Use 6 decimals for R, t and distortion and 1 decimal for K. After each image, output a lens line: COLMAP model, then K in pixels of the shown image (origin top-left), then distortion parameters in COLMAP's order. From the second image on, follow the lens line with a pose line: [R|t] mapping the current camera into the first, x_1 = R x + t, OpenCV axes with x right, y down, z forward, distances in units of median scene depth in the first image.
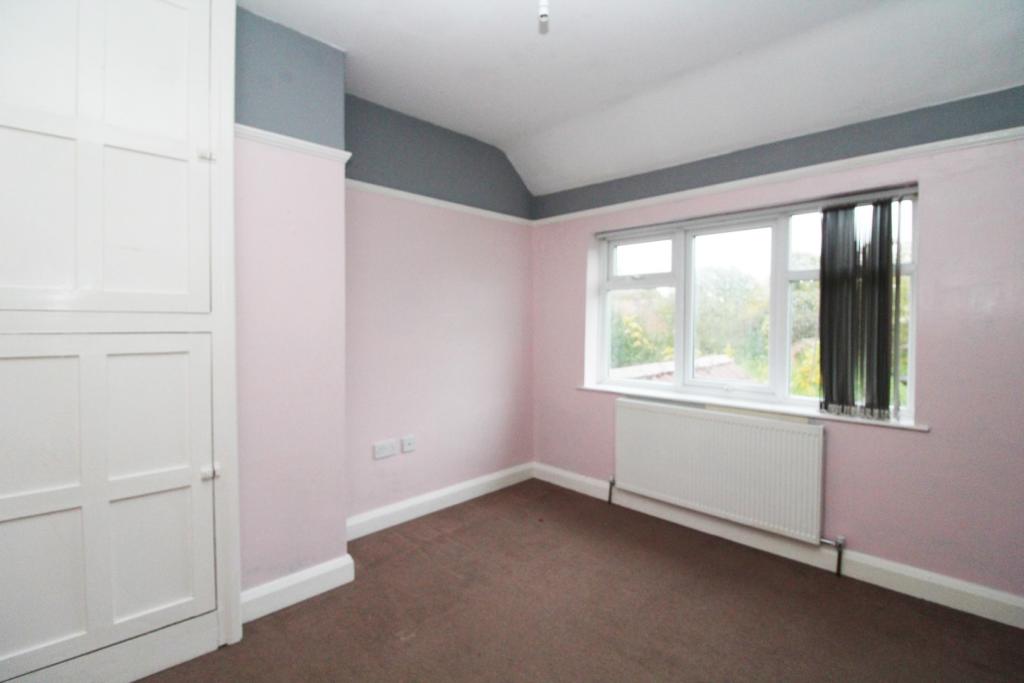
lens RADIAL K [[485.2, 0, 521.8], [0, 485.2, 335.4], [0, 0, 1]] dist [-0.001406, -0.000610]
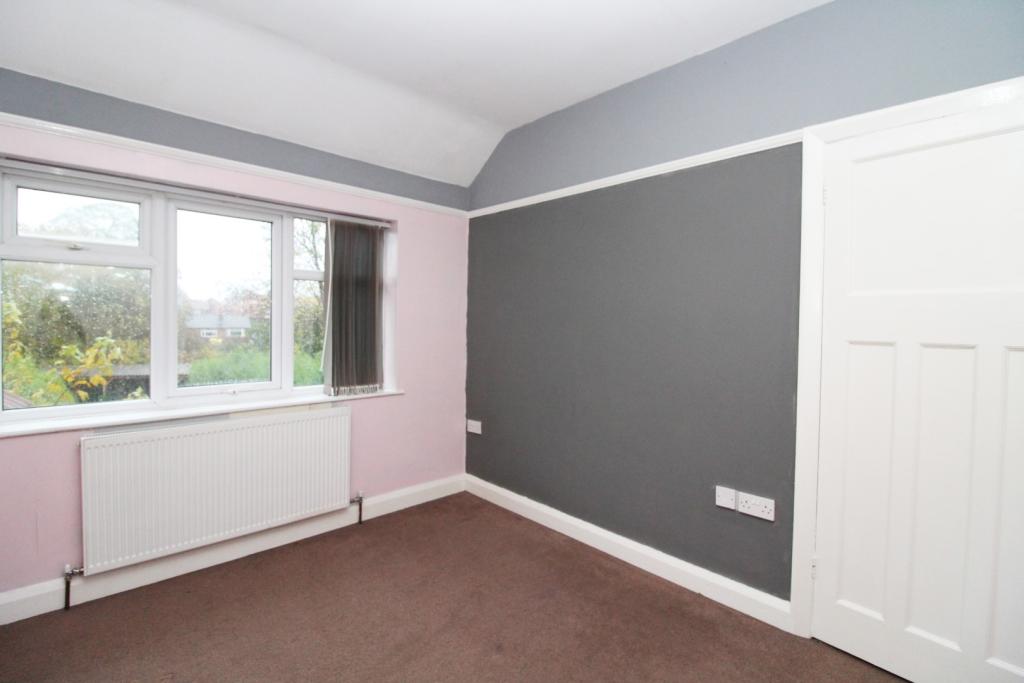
lens RADIAL K [[485.2, 0, 521.8], [0, 485.2, 335.4], [0, 0, 1]] dist [-0.001406, -0.000610]
pose [[0.027968, -0.031732, 0.999105, -0.488340], [0.015301, 0.999393, 0.031313, -0.015173], [-0.999492, 0.014411, 0.028436, 0.478699]]
